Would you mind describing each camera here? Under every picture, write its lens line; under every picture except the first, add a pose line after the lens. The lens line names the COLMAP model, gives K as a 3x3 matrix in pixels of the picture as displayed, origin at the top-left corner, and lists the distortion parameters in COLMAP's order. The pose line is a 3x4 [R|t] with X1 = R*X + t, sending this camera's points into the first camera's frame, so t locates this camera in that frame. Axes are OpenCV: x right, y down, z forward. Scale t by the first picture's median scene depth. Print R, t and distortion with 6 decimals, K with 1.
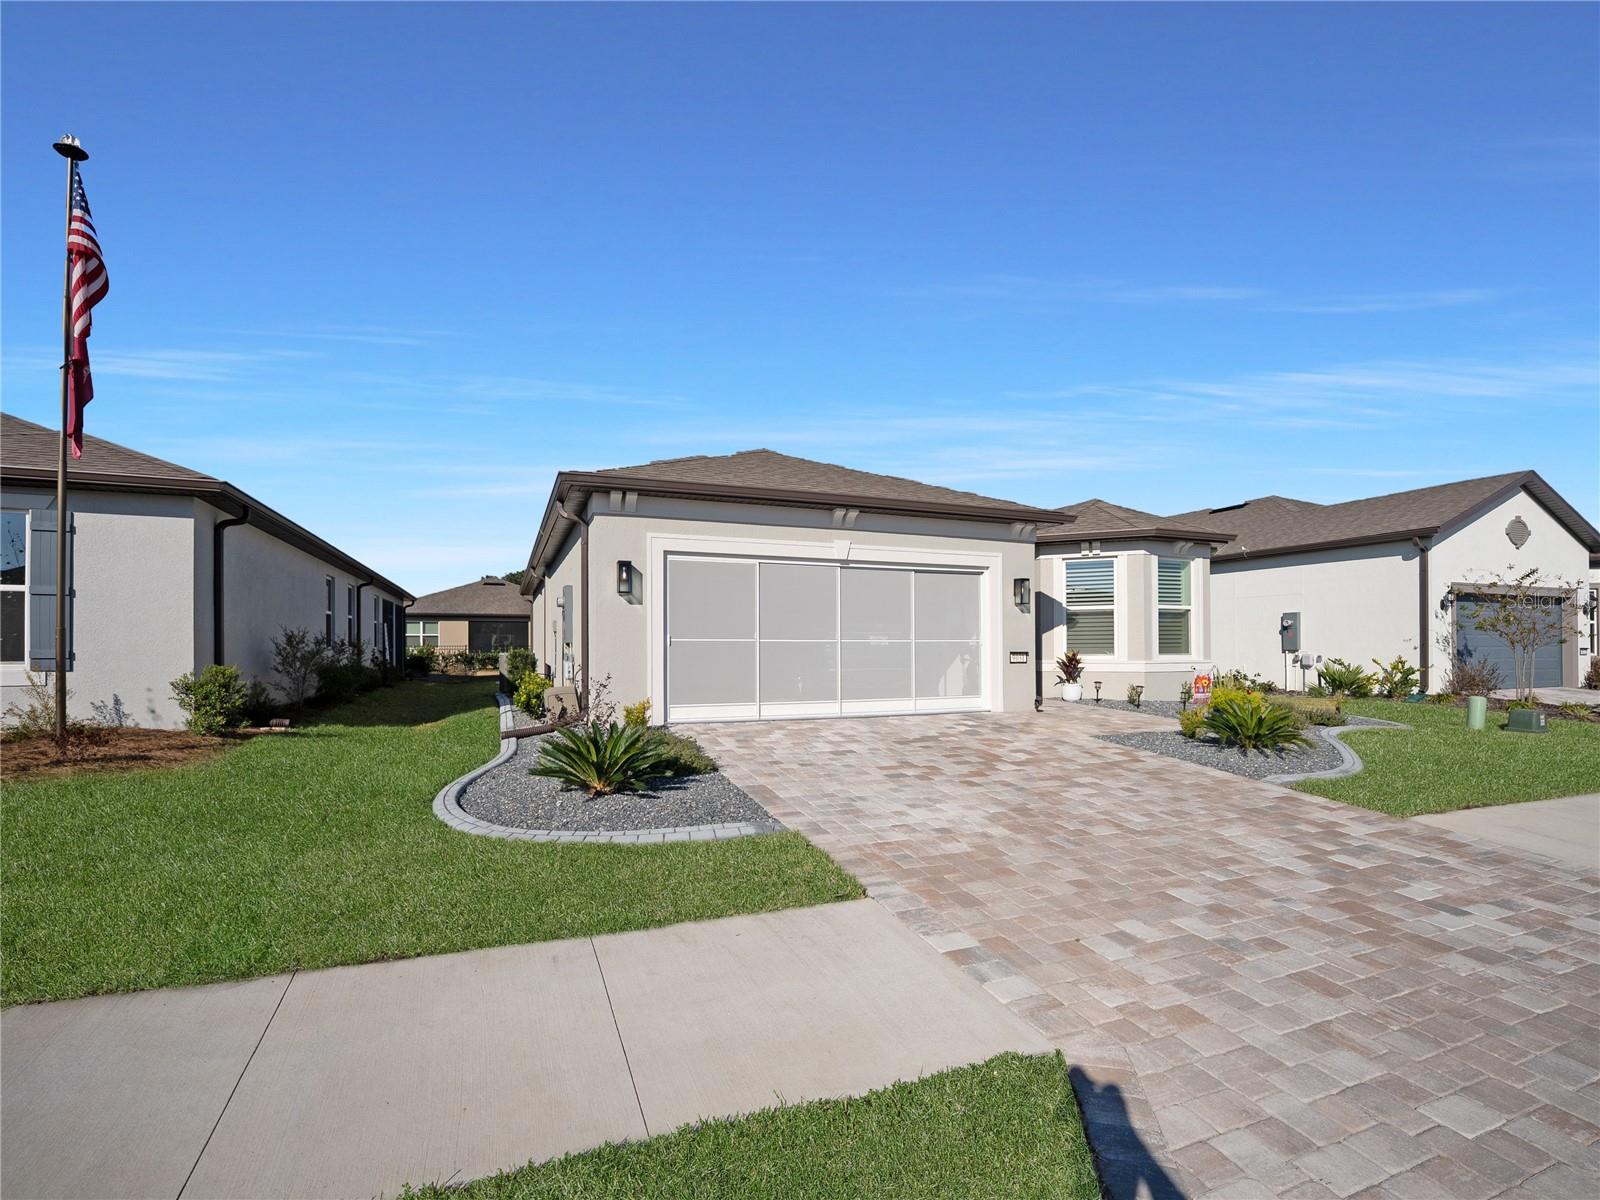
lens RADIAL K [[755.3, 0, 800.8], [0, 755.3, 563.5], [0, 0, 1]] dist [-0.019968, -0.000733]
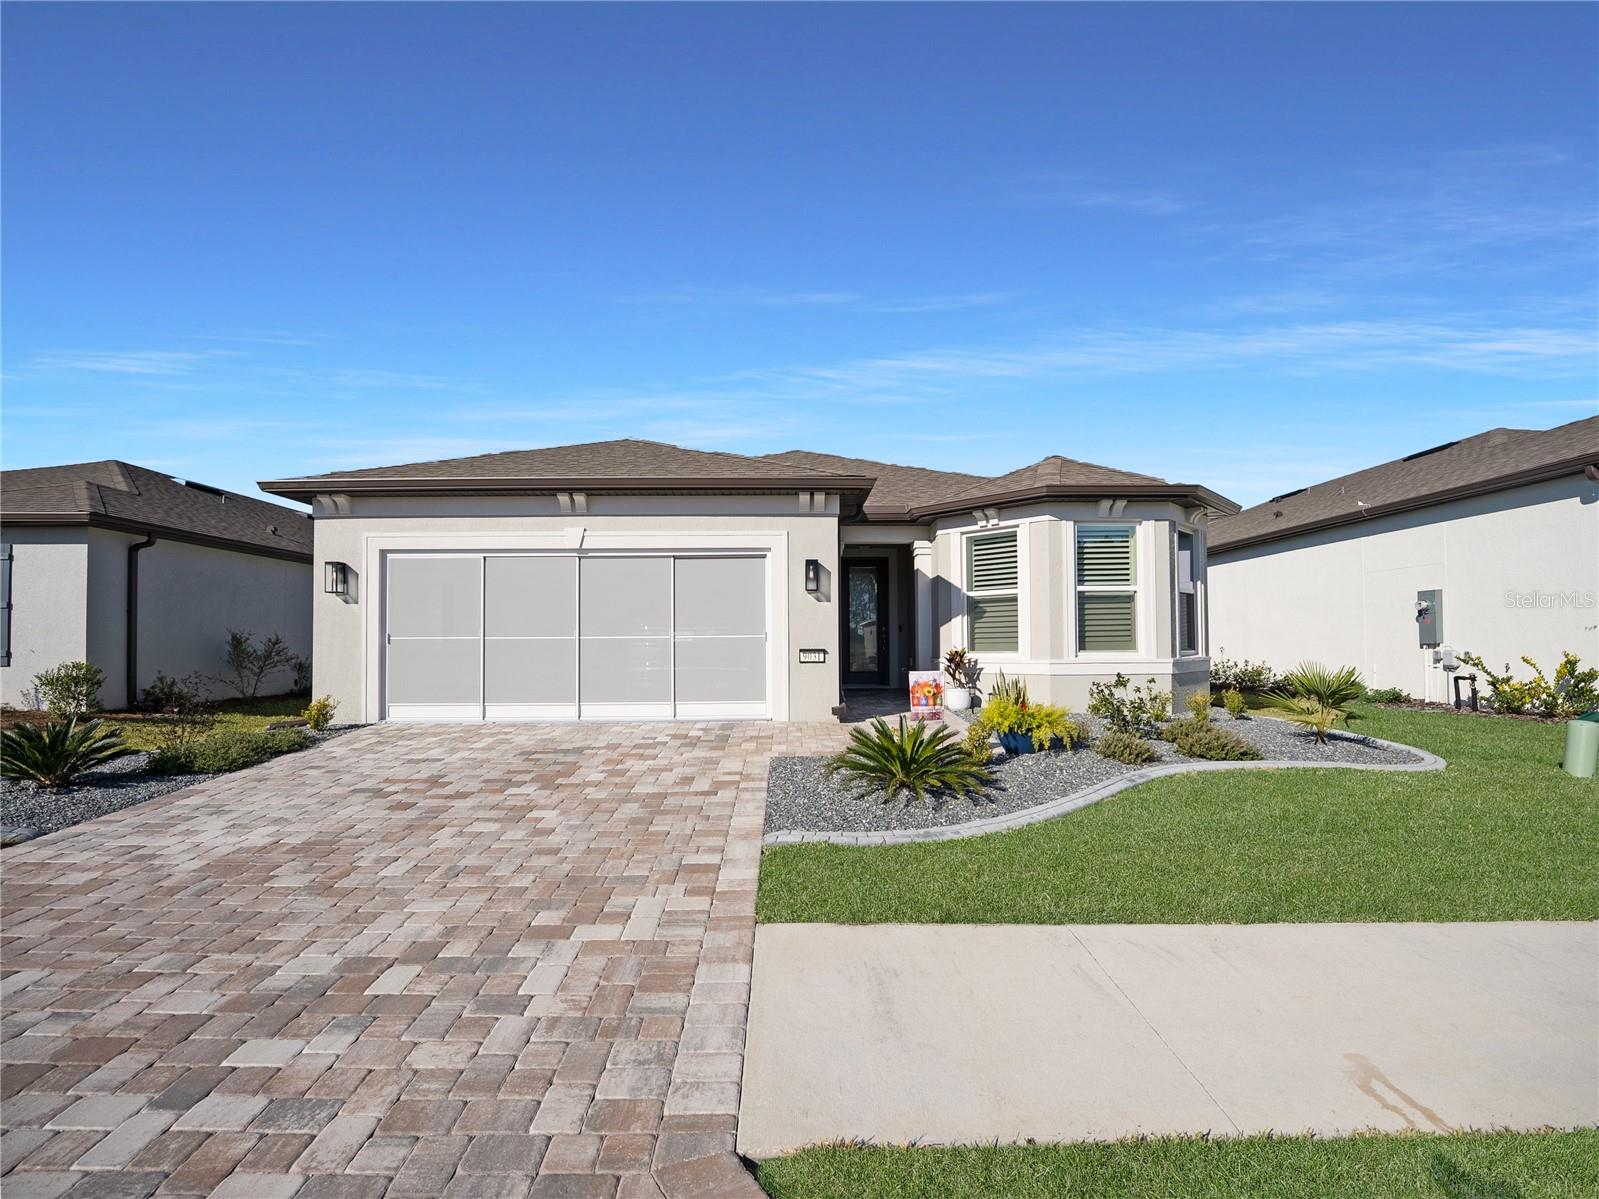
lens RADIAL K [[743.5, 0, 800.6], [0, 743.5, 554.2], [0, 0, 1]] dist [-0.015881, 0.000204]
pose [[0.925948, -0.050523, -0.374257, 0.681659], [0.047235, 0.998722, -0.017960, 0.031926], [0.374686, -0.001048, 0.927151, 0.280609]]
